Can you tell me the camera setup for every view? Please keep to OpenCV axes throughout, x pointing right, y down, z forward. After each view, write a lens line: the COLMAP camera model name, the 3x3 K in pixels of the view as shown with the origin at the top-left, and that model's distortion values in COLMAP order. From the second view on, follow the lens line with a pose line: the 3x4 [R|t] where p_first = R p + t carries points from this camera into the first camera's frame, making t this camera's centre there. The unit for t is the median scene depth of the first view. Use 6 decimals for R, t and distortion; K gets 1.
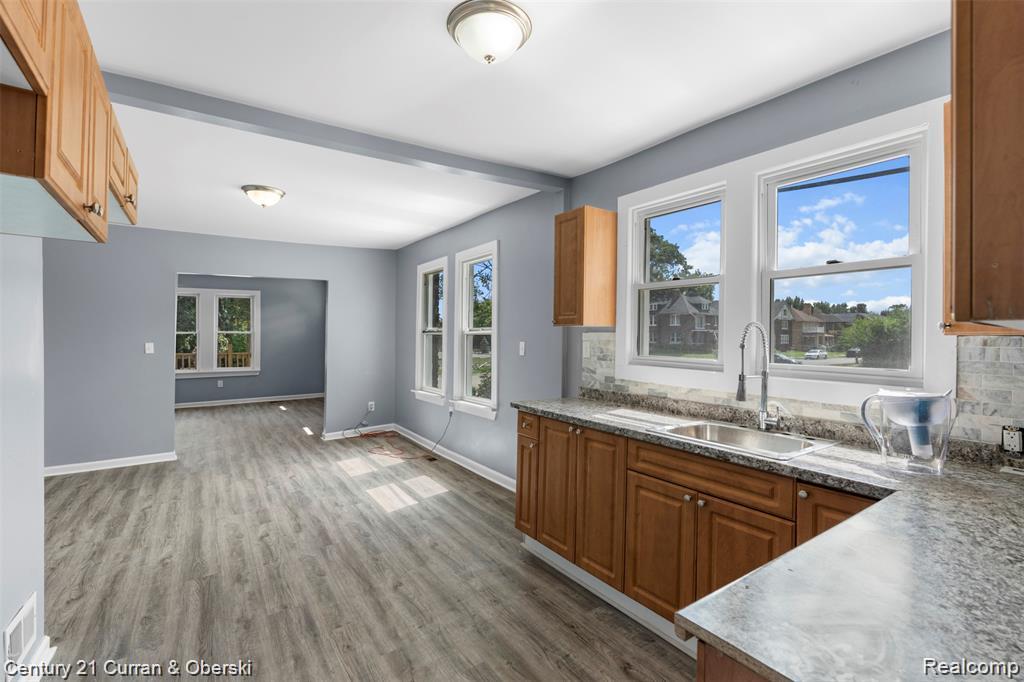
lens RADIAL K [[468.1, 0, 515.6], [0, 468.1, 336.9], [0, 0, 1]] dist [-0.008877, 0.000298]
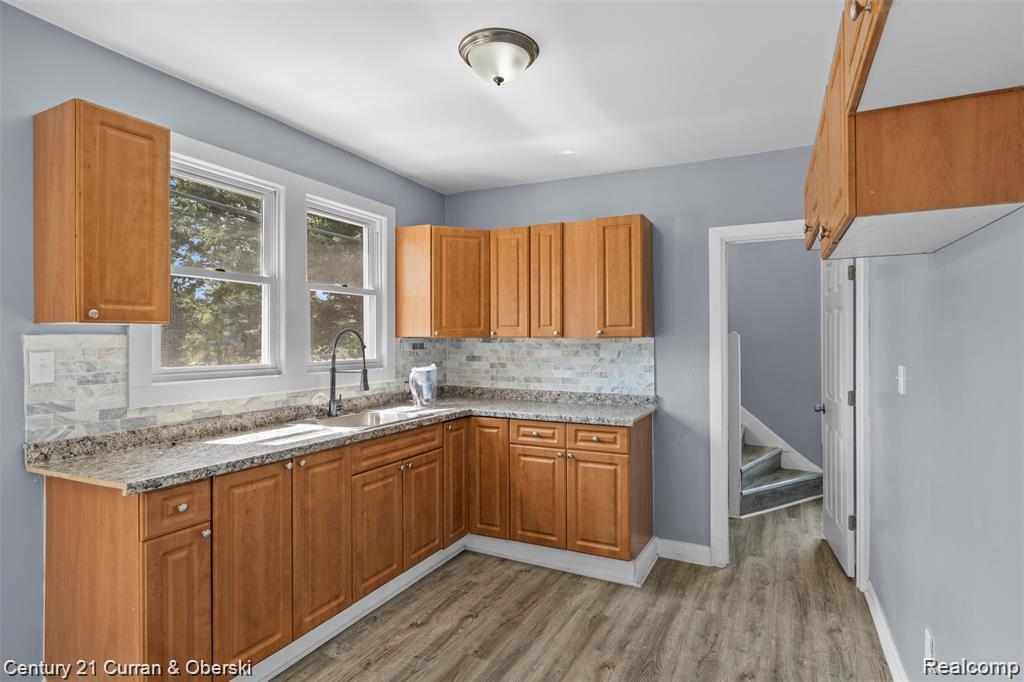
lens RADIAL K [[543.8, 0, 514.4], [0, 543.8, 338.2], [0, 0, 1]] dist [0.002194, 0.000317]
pose [[-0.488023, -0.010491, 0.872768, -0.841339], [-0.002777, 0.999941, 0.010467, -0.017839], [-0.872826, 0.002684, -0.488023, 1.148569]]
